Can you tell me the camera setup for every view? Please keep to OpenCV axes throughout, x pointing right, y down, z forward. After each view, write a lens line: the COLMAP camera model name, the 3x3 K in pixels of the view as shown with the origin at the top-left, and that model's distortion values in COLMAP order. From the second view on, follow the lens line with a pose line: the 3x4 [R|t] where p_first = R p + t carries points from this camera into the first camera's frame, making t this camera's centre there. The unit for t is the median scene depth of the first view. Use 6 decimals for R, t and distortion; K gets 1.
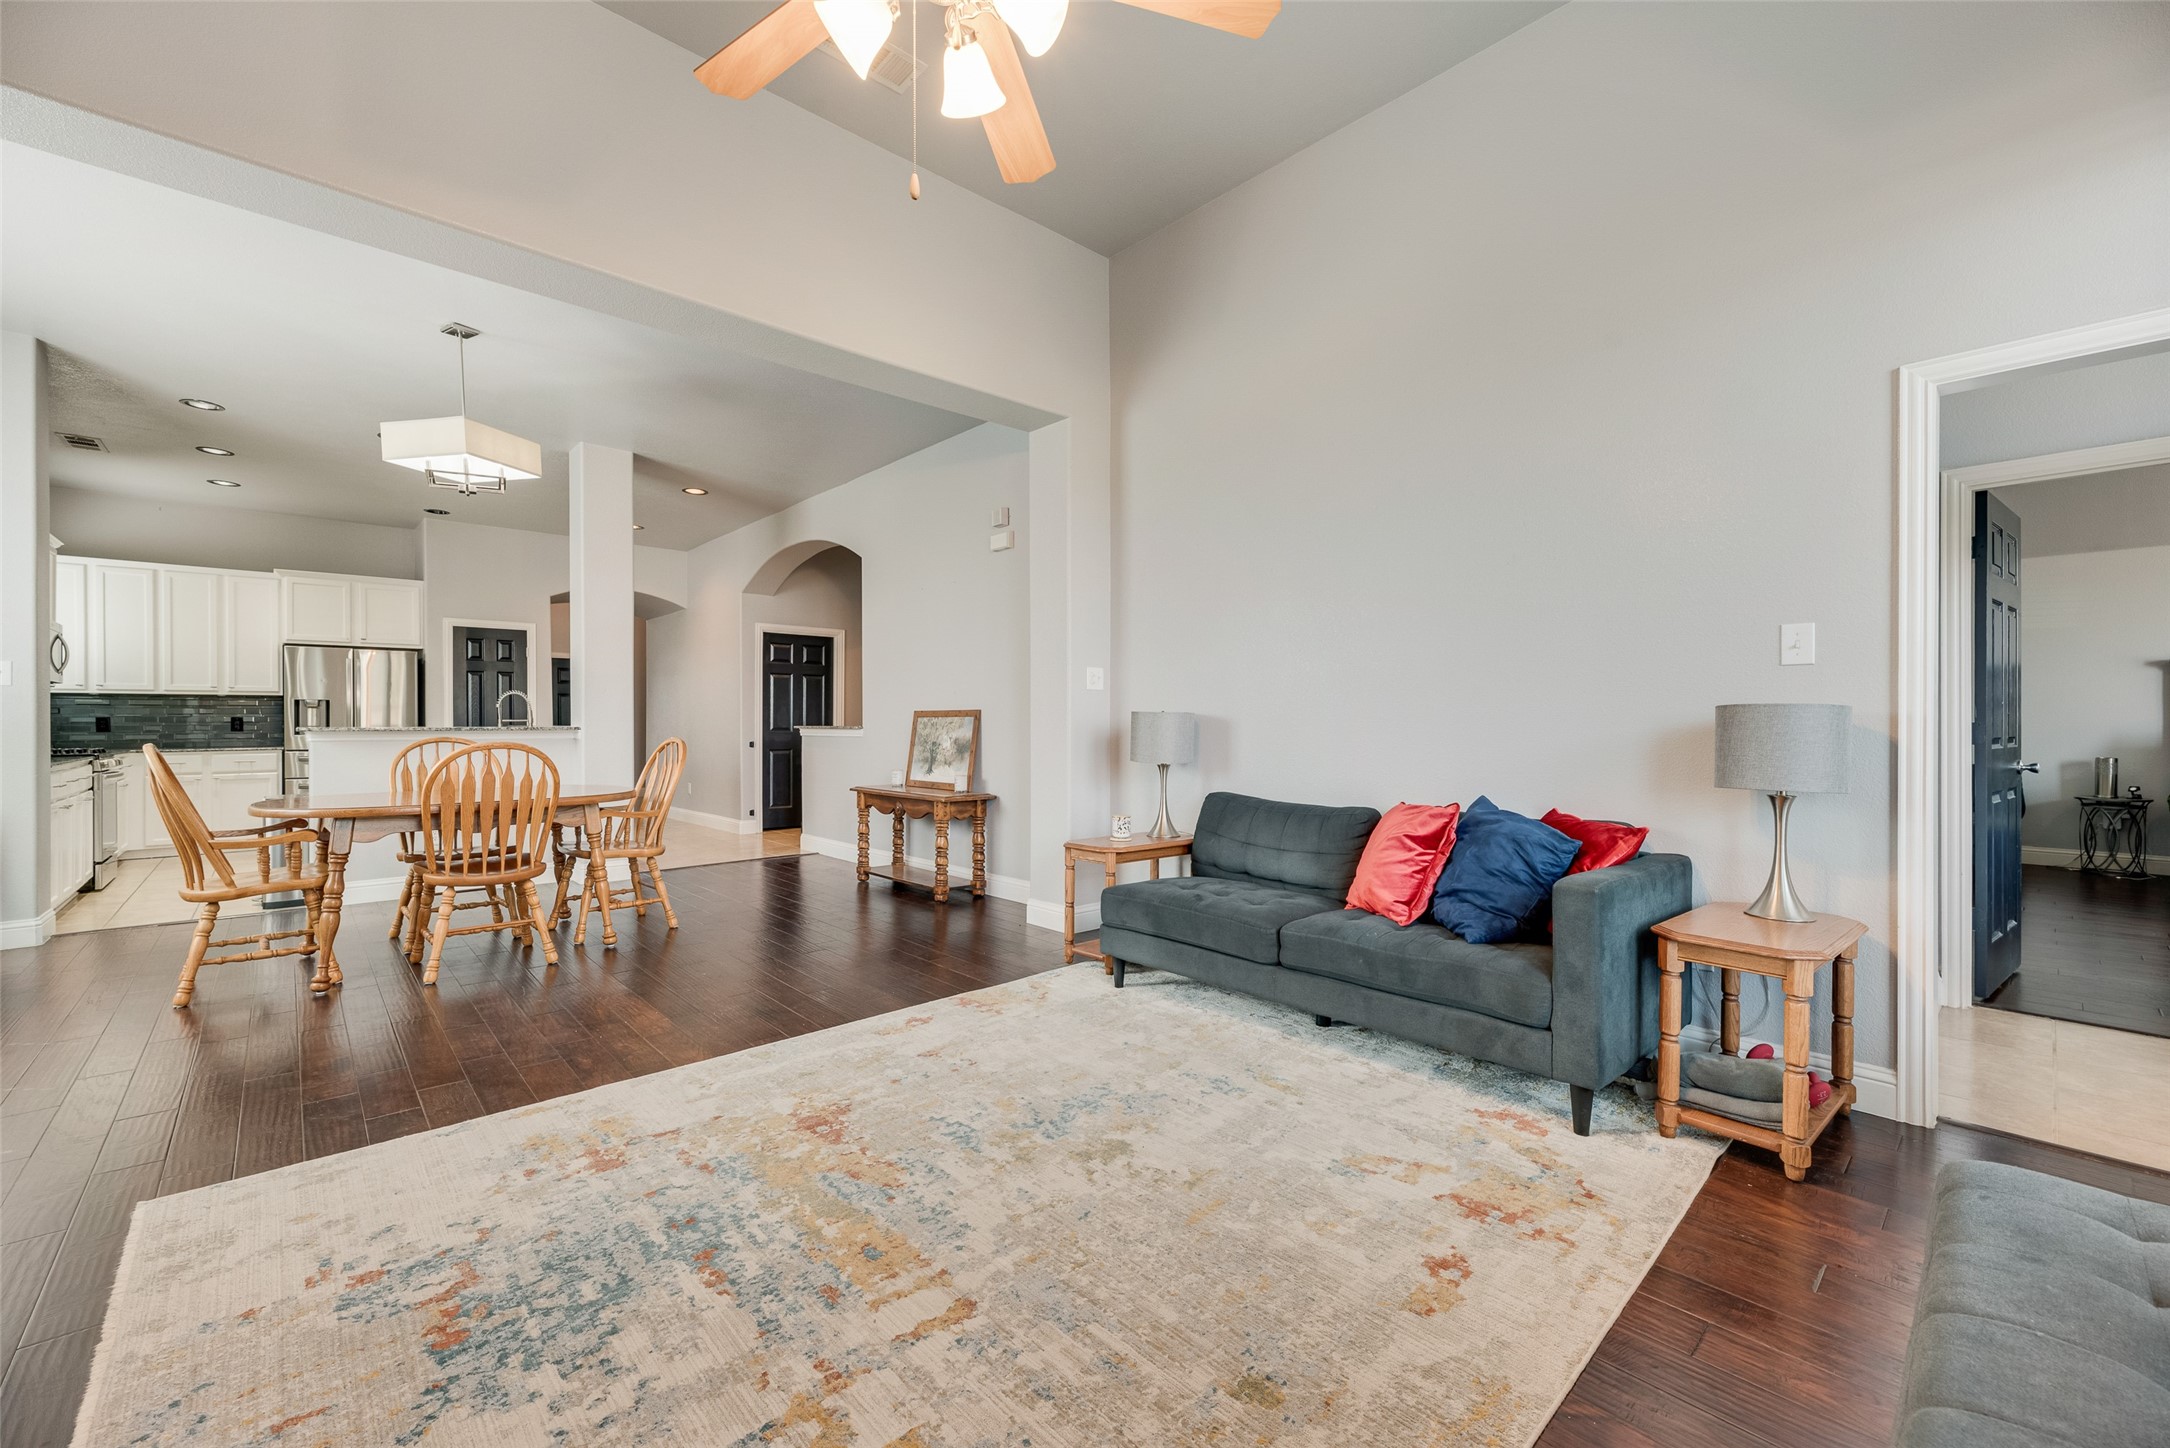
lens RADIAL K [[857.4, 0, 1085.0], [0, 857.4, 724.0], [0, 0, 1]] dist [0.003107, 0.000372]
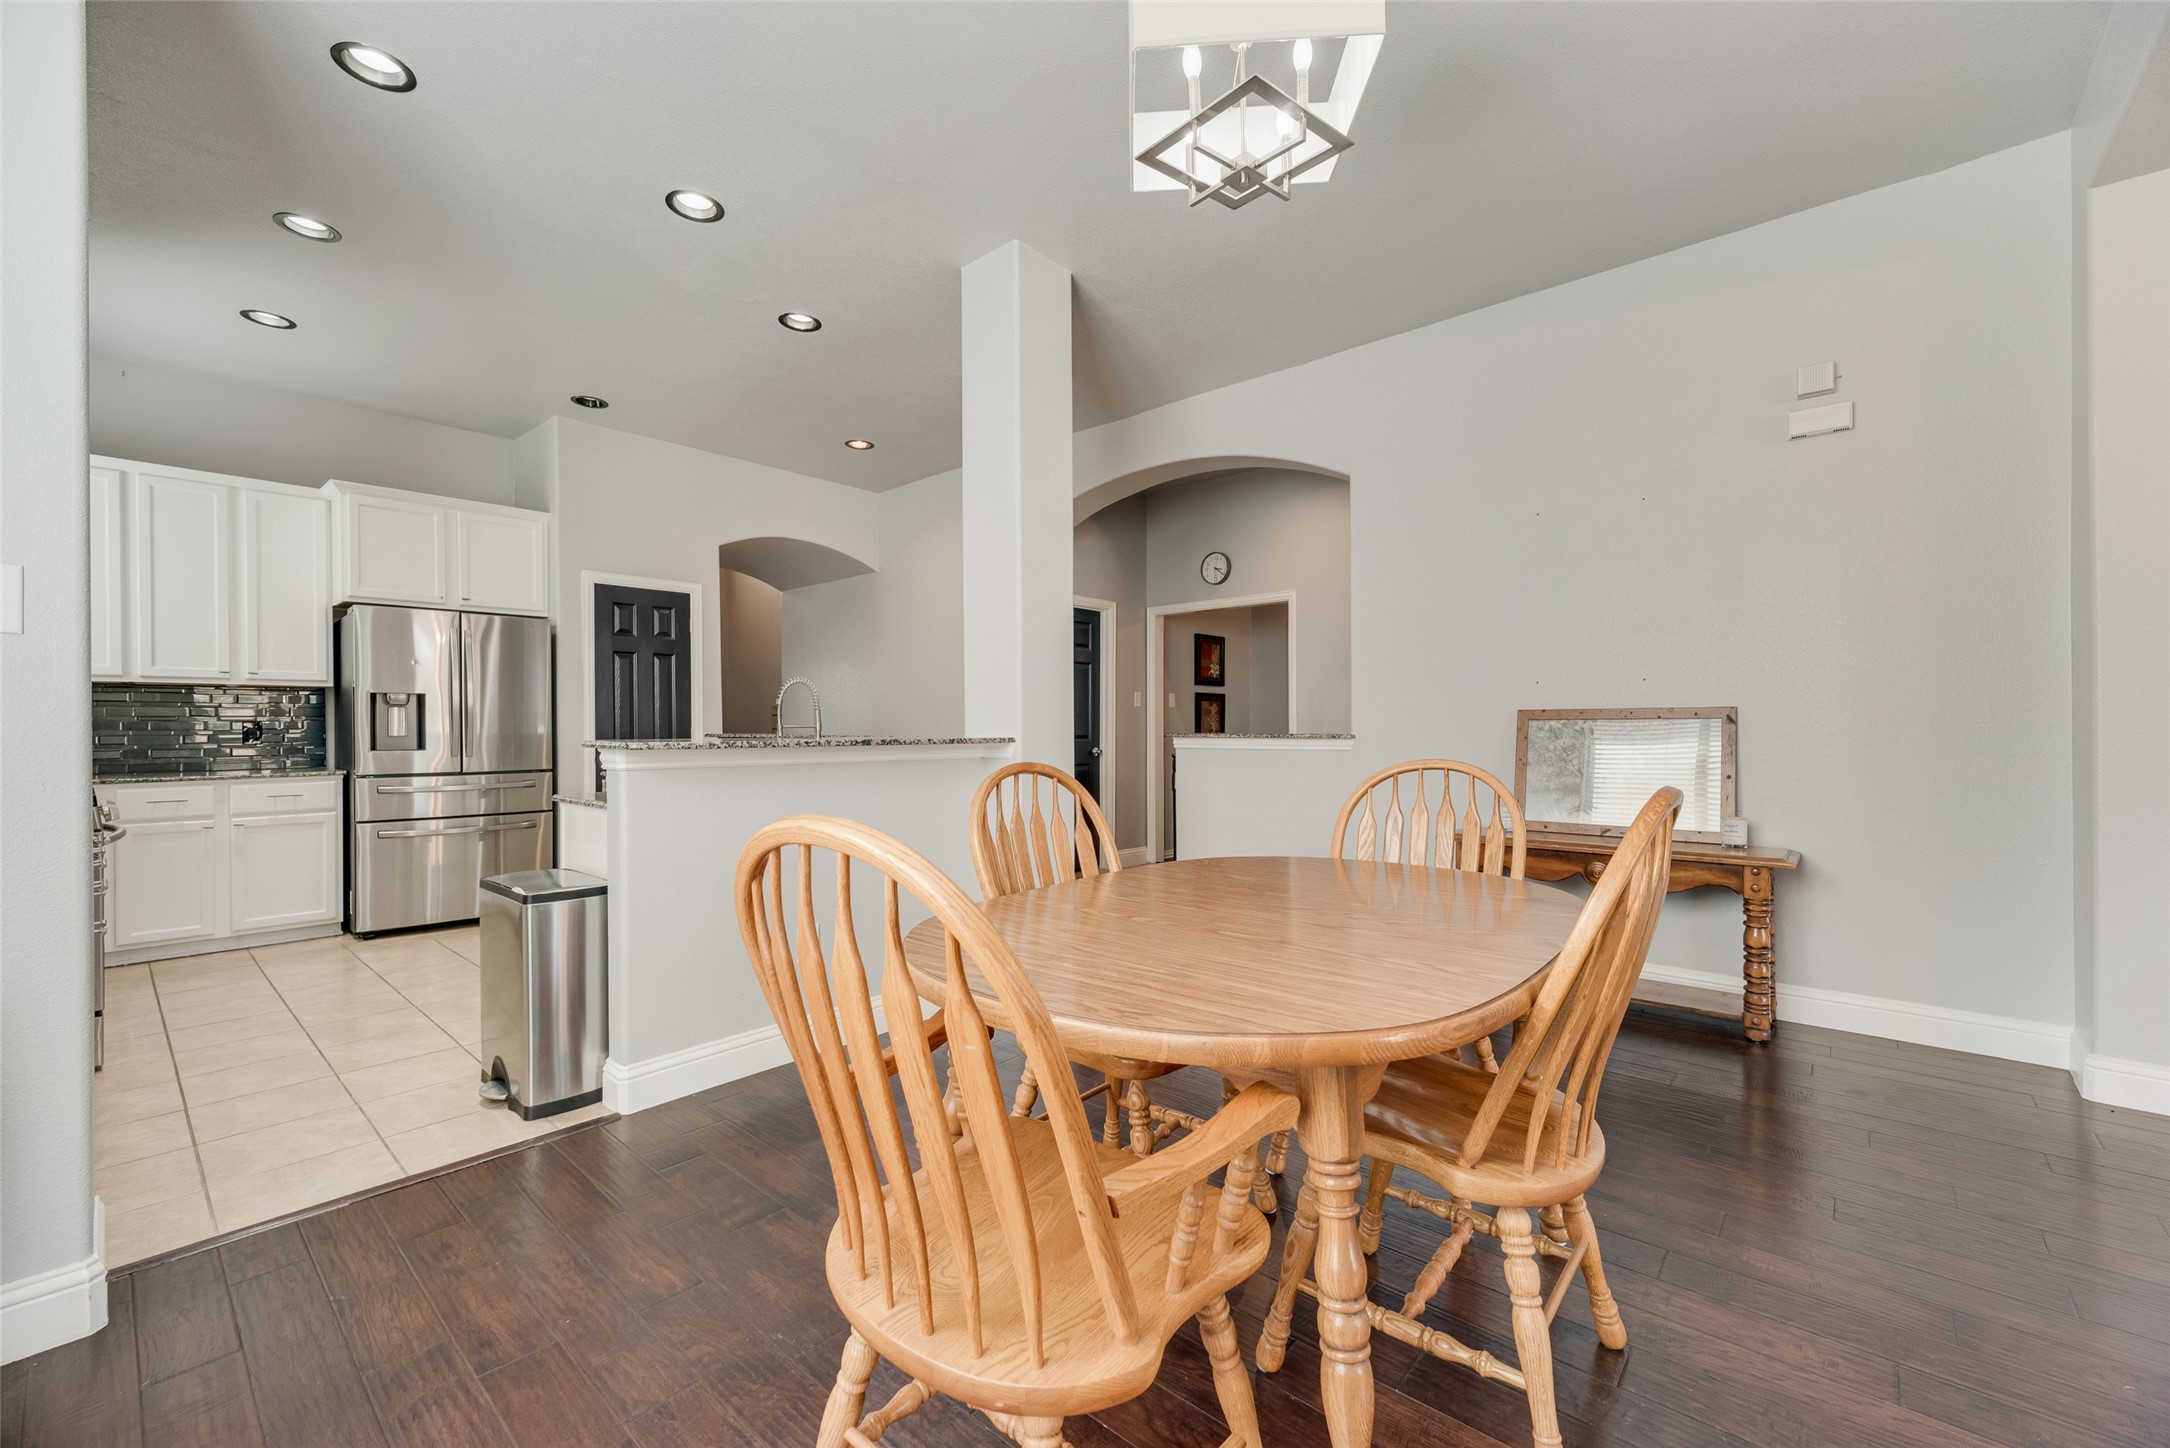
lens RADIAL K [[869.2, 0, 1086.6], [0, 869.2, 736.6], [0, 0, 1]] dist [0.000796, -0.000015]
pose [[0.994855, -0.001812, 0.101293, -0.474285], [0.001332, 0.999988, 0.004801, 0.000283], [-0.101301, -0.004642, 0.994845, 0.334307]]
